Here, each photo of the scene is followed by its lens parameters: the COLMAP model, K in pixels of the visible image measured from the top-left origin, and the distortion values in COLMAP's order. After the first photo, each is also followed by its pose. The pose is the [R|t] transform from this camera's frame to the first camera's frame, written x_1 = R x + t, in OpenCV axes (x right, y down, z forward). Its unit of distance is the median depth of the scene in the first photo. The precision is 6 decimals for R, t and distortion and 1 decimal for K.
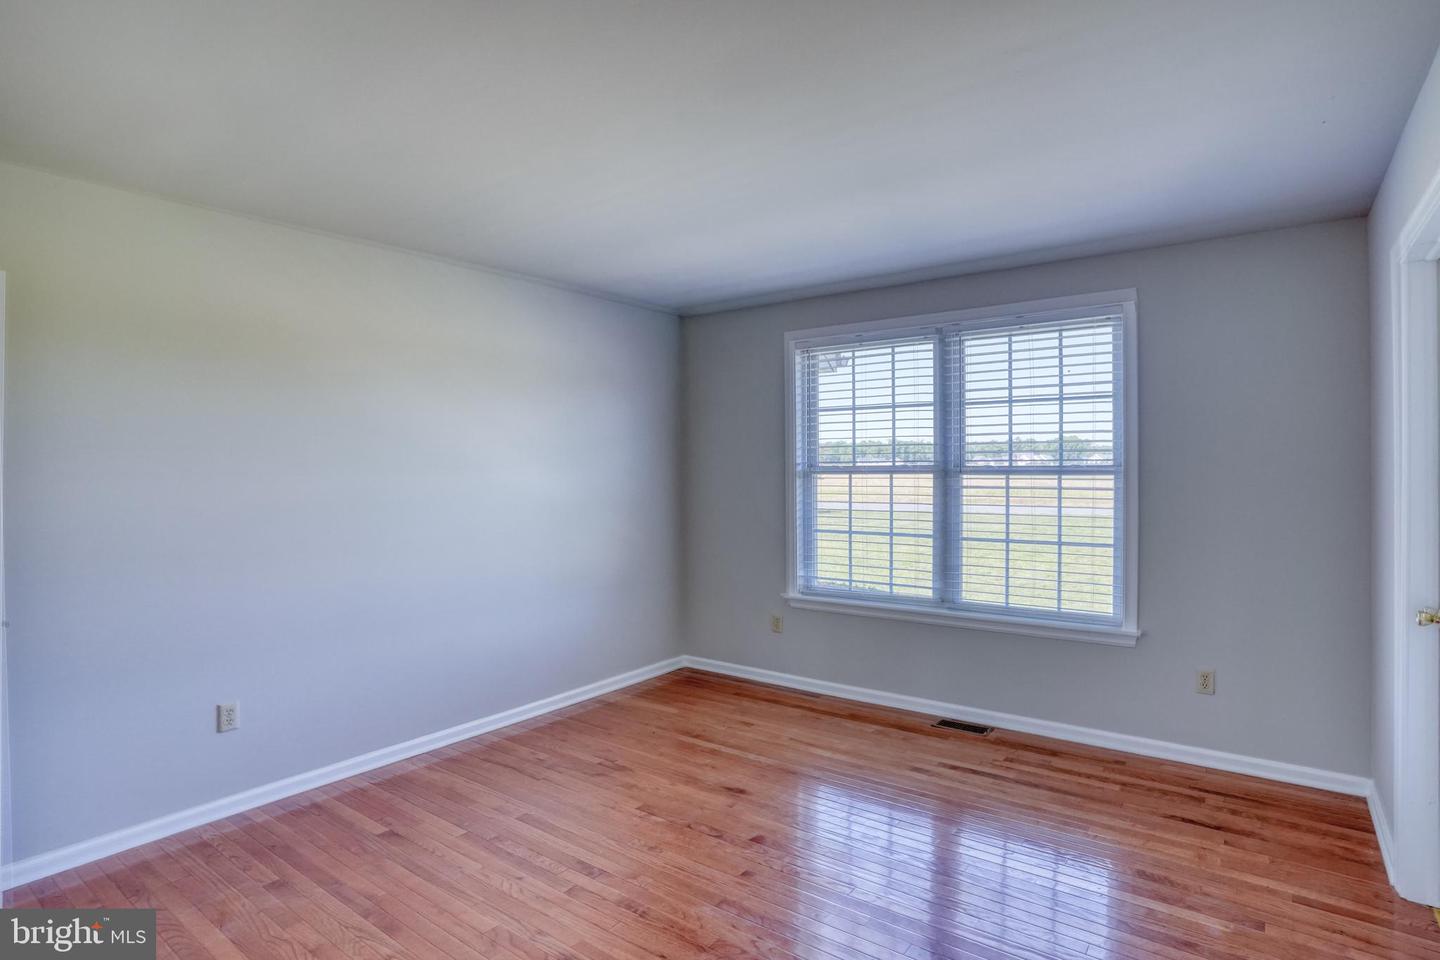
lens RADIAL K [[731.2, 0, 686.1], [0, 731.2, 478.2], [0, 0, 1]] dist [-0.074241, 0.033392]
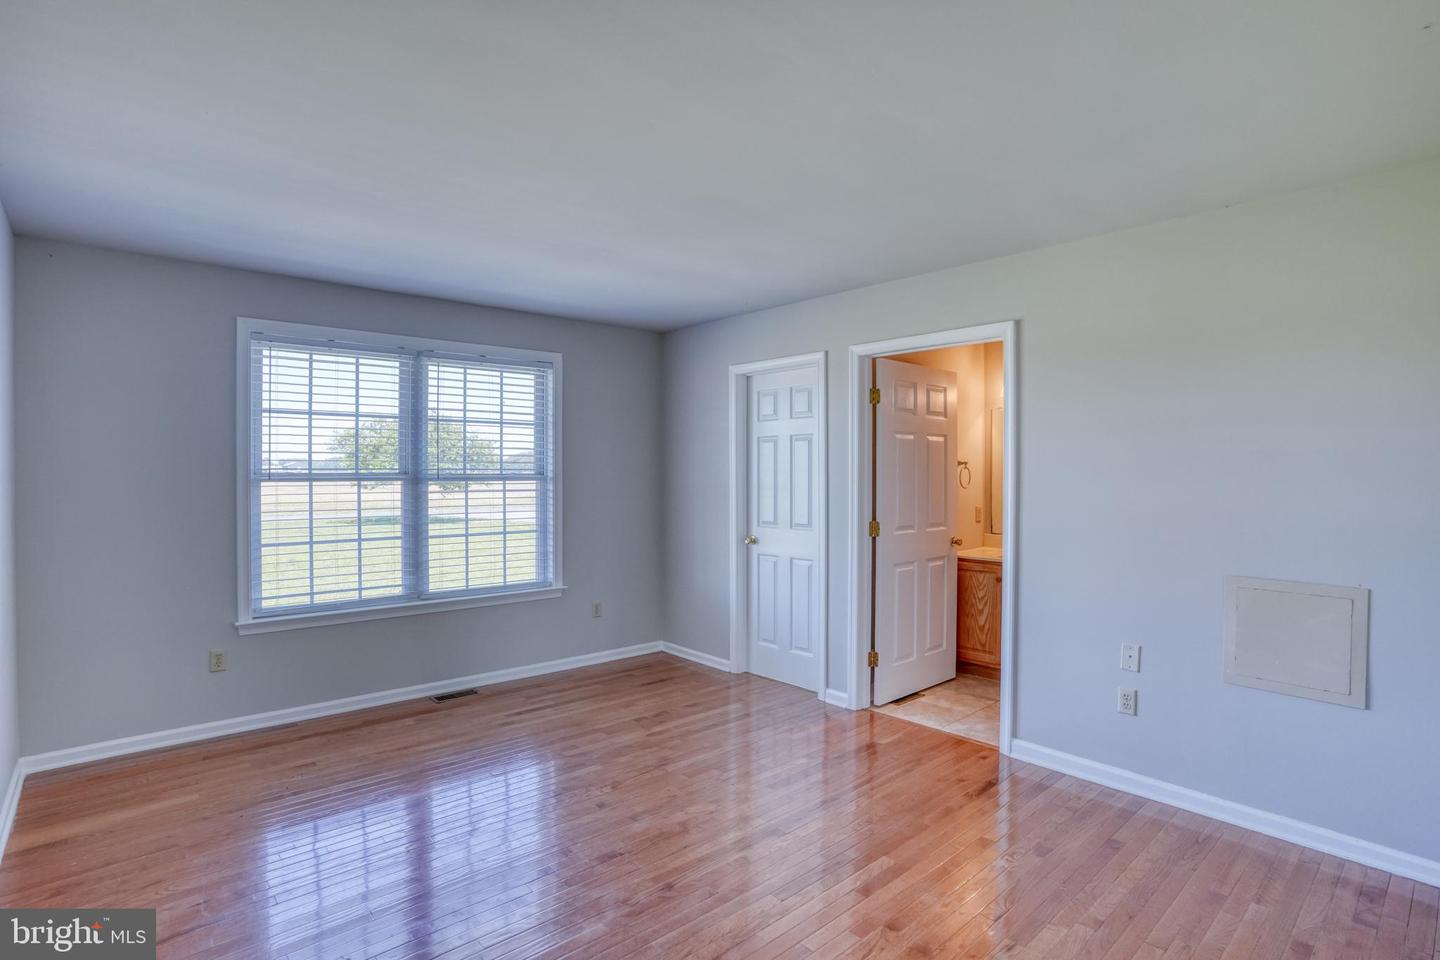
lens RADIAL K [[731.2, 0, 686.1], [0, 731.2, 478.2], [0, 0, 1]] dist [-0.074241, 0.033392]
pose [[0.221006, -0.003370, 0.975267, -0.650402], [0.013664, 0.999907, 0.000359, -0.004436], [-0.975177, 0.013247, 0.221031, 0.349541]]
